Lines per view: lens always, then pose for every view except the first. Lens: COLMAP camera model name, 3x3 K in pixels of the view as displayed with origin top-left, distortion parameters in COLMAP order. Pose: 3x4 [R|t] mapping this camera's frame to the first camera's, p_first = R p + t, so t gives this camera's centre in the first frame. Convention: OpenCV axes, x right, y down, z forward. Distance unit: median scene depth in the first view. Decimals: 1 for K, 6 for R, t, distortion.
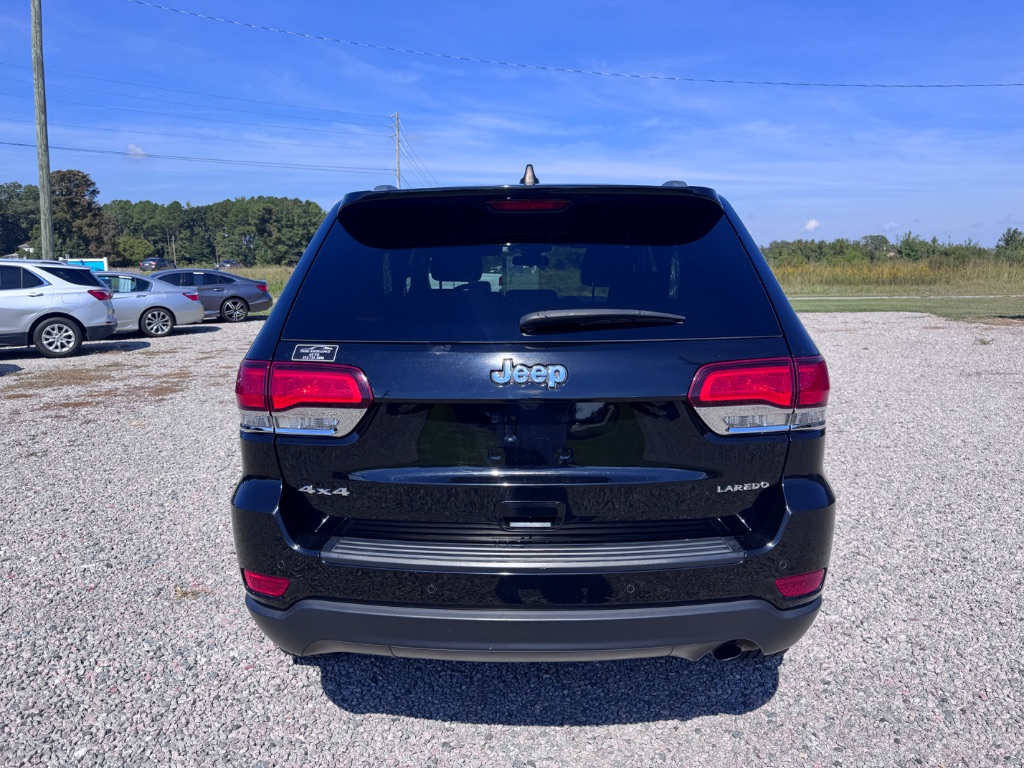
lens RADIAL K [[741.2, 0, 514.4], [0, 741.2, 382.1], [0, 0, 1]] dist [0.011225, -0.008606]
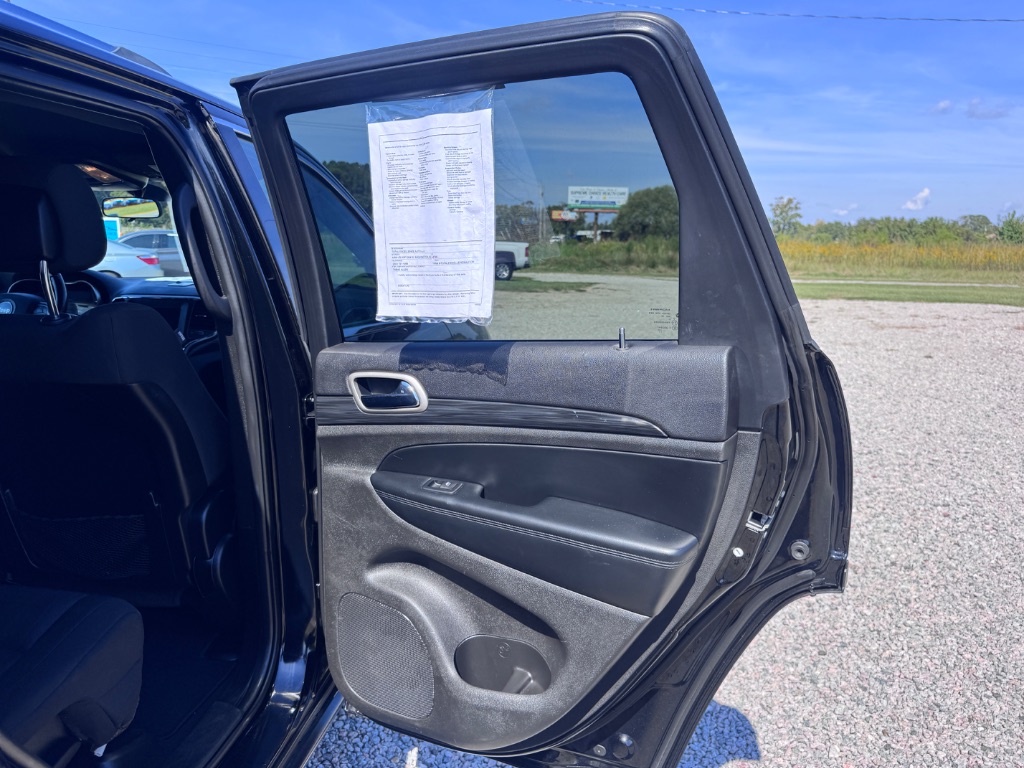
lens RADIAL K [[719.6, 0, 510.0], [0, 719.6, 410.1], [0, 0, 1]] dist [0.020923, -0.047056]
pose [[0.992965, 0.048184, -0.108158, 0.052416], [-0.039620, 0.996009, 0.079982, -0.012796], [0.111580, -0.075134, 0.990911, 0.088842]]
